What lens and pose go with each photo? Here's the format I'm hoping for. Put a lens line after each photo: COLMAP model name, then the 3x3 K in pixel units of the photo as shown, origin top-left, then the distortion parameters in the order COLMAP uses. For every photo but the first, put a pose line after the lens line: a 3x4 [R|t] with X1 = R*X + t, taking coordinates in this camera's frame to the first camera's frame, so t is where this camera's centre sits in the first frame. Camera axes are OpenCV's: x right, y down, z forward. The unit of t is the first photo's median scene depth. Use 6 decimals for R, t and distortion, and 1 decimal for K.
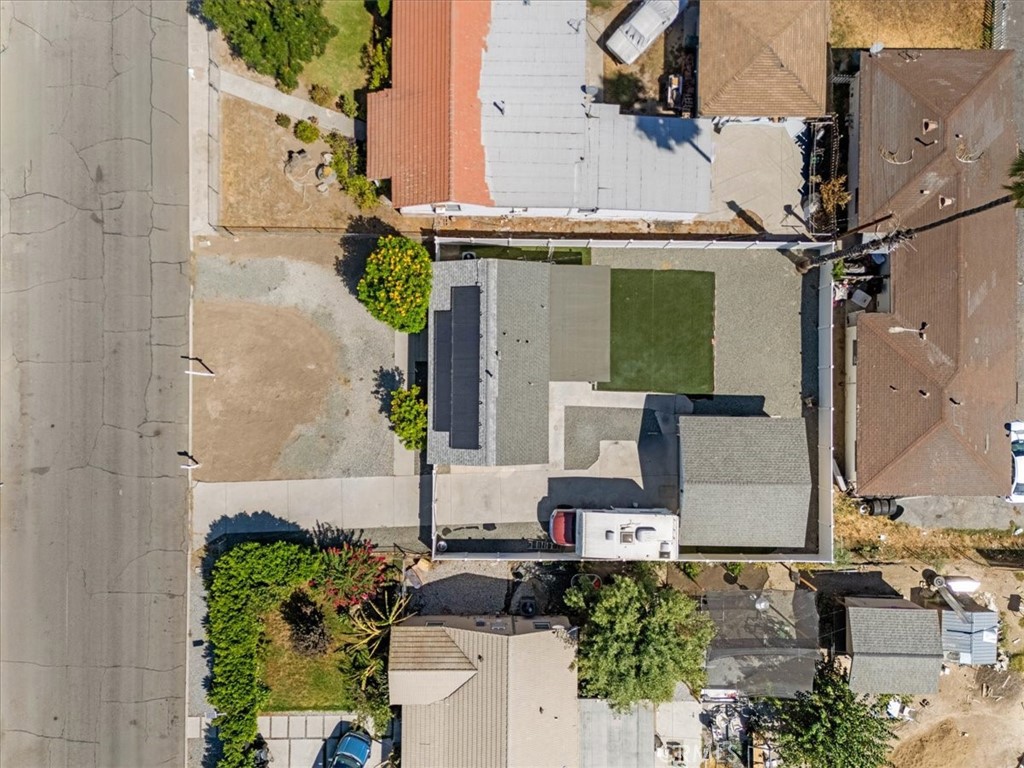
lens RADIAL K [[745.7, 0, 510.8], [0, 745.7, 383.8], [0, 0, 1]] dist [0.079673, -0.075210]
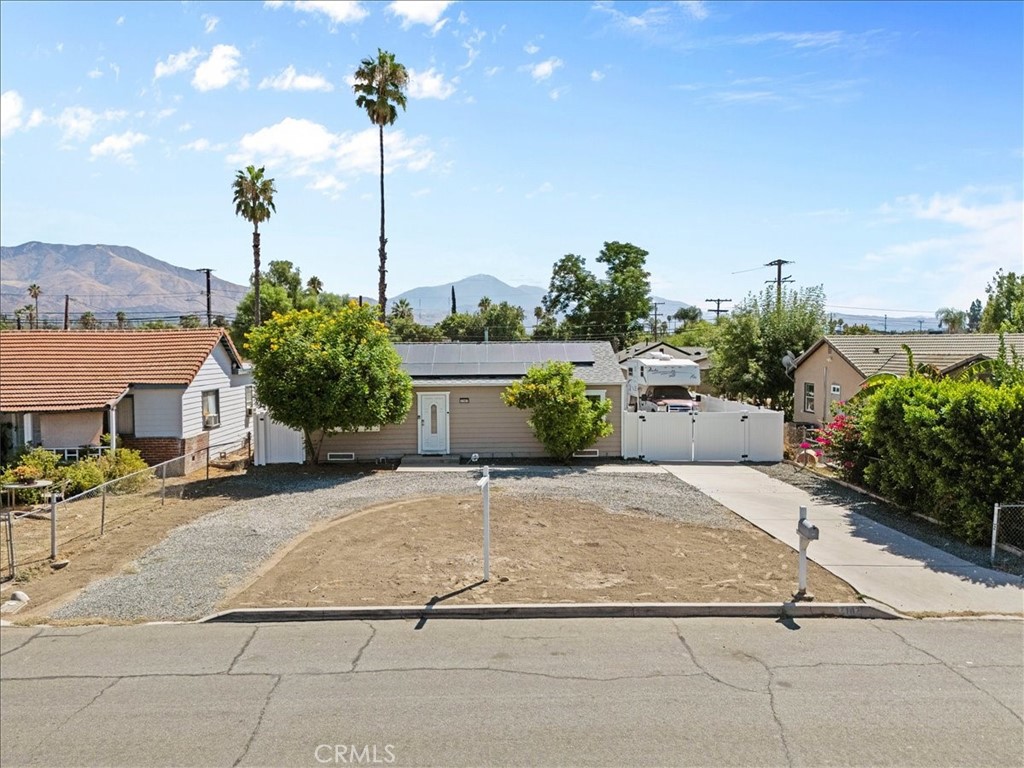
lens RADIAL K [[745.7, 0, 510.8], [0, 745.7, 383.8], [0, 0, 1]] dist [0.079673, -0.075210]
pose [[-0.043915, -0.071788, 0.996453, -0.685745], [0.999020, 0.002381, 0.044199, -0.016067], [-0.005546, 0.997417, 0.071613, 0.898454]]
